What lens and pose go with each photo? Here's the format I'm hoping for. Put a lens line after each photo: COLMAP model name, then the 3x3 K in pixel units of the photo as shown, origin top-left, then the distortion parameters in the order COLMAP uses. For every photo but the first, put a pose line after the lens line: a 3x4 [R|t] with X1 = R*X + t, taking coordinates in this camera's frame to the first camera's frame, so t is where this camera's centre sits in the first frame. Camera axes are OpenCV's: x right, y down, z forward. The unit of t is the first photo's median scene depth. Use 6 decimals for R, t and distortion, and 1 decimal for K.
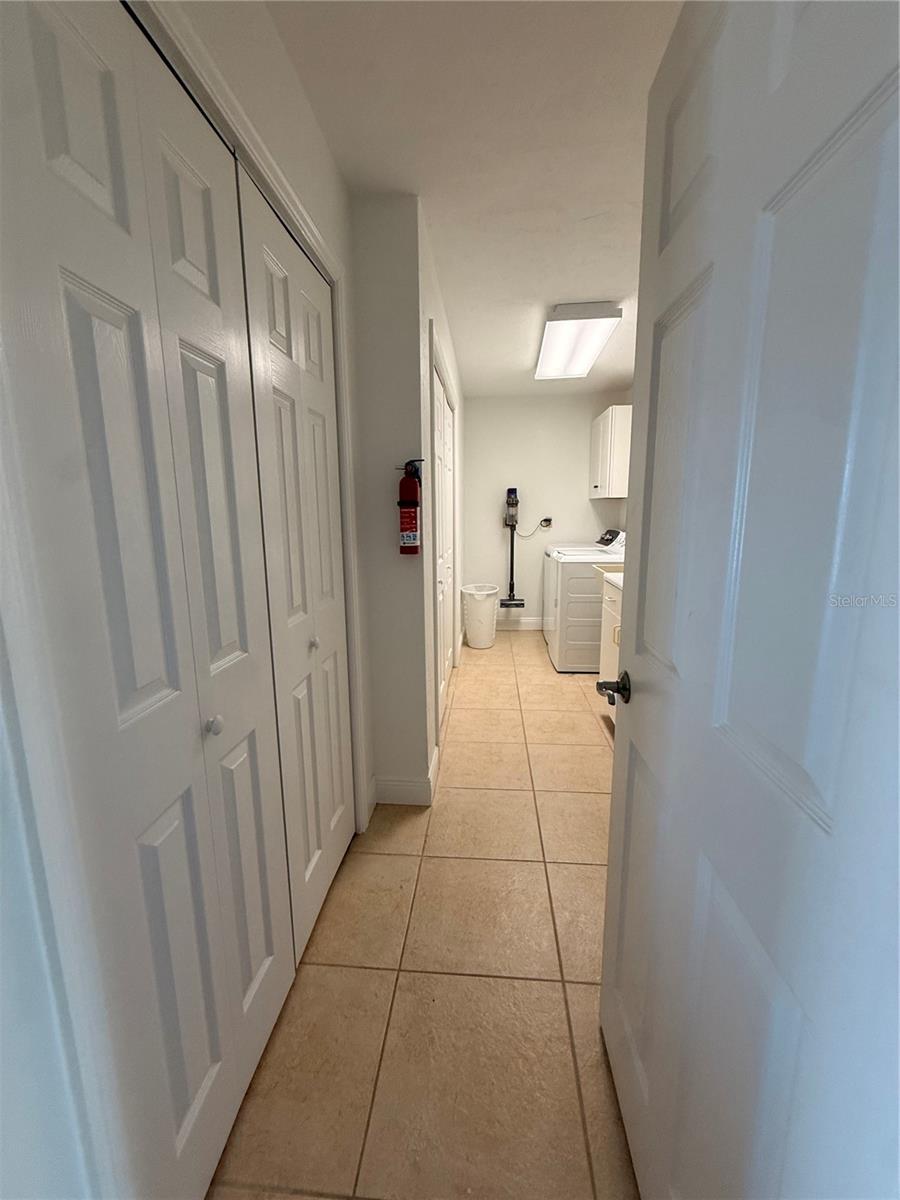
lens RADIAL K [[479.8, 0, 447.1], [0, 479.8, 597.0], [0, 0, 1]] dist [-0.001652, 0.000682]
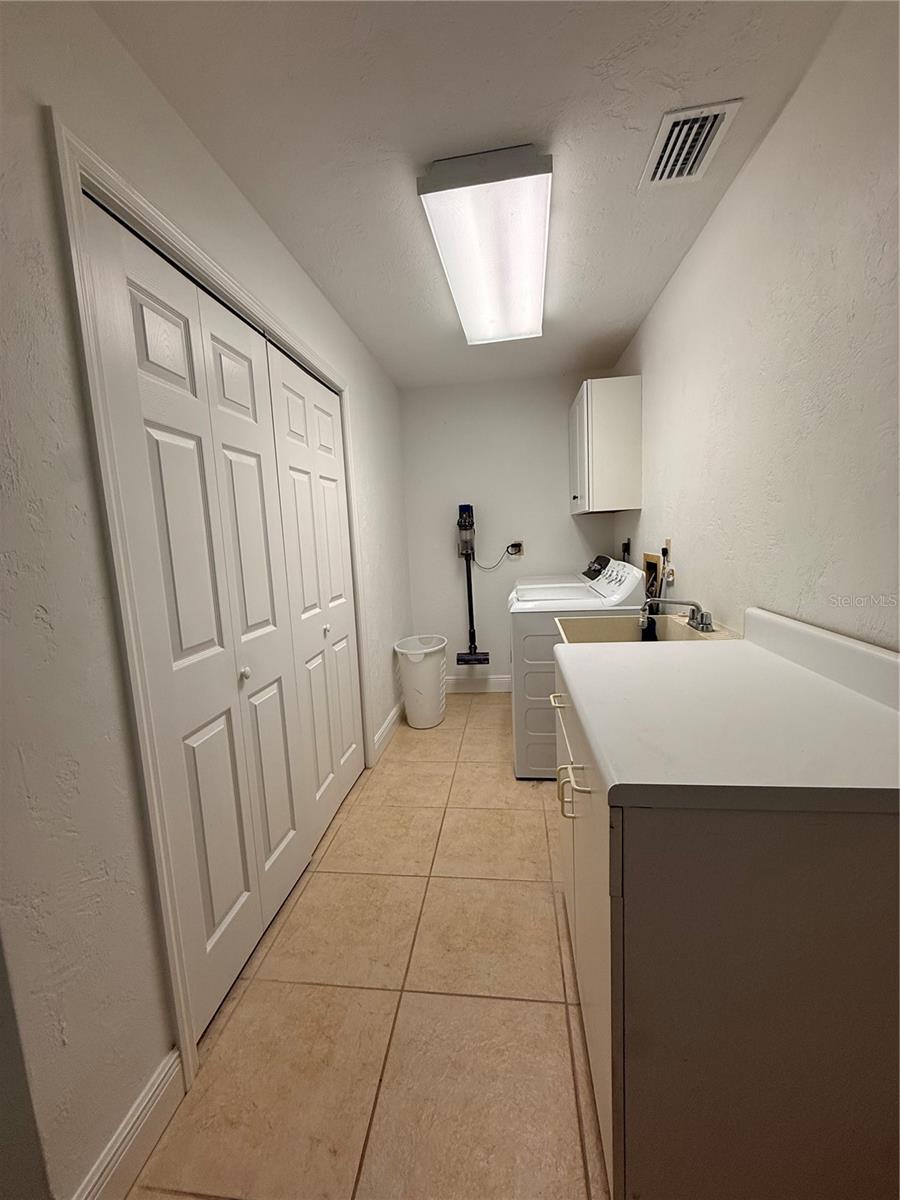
lens RADIAL K [[479.8, 0, 449.8], [0, 479.8, 599.2], [0, 0, 1]] dist [-0.001652, 0.000682]
pose [[0.998517, -0.032244, -0.043865, 0.140185], [0.030257, 0.998519, -0.045217, -0.048053], [0.045258, 0.043823, 0.998014, 0.264500]]
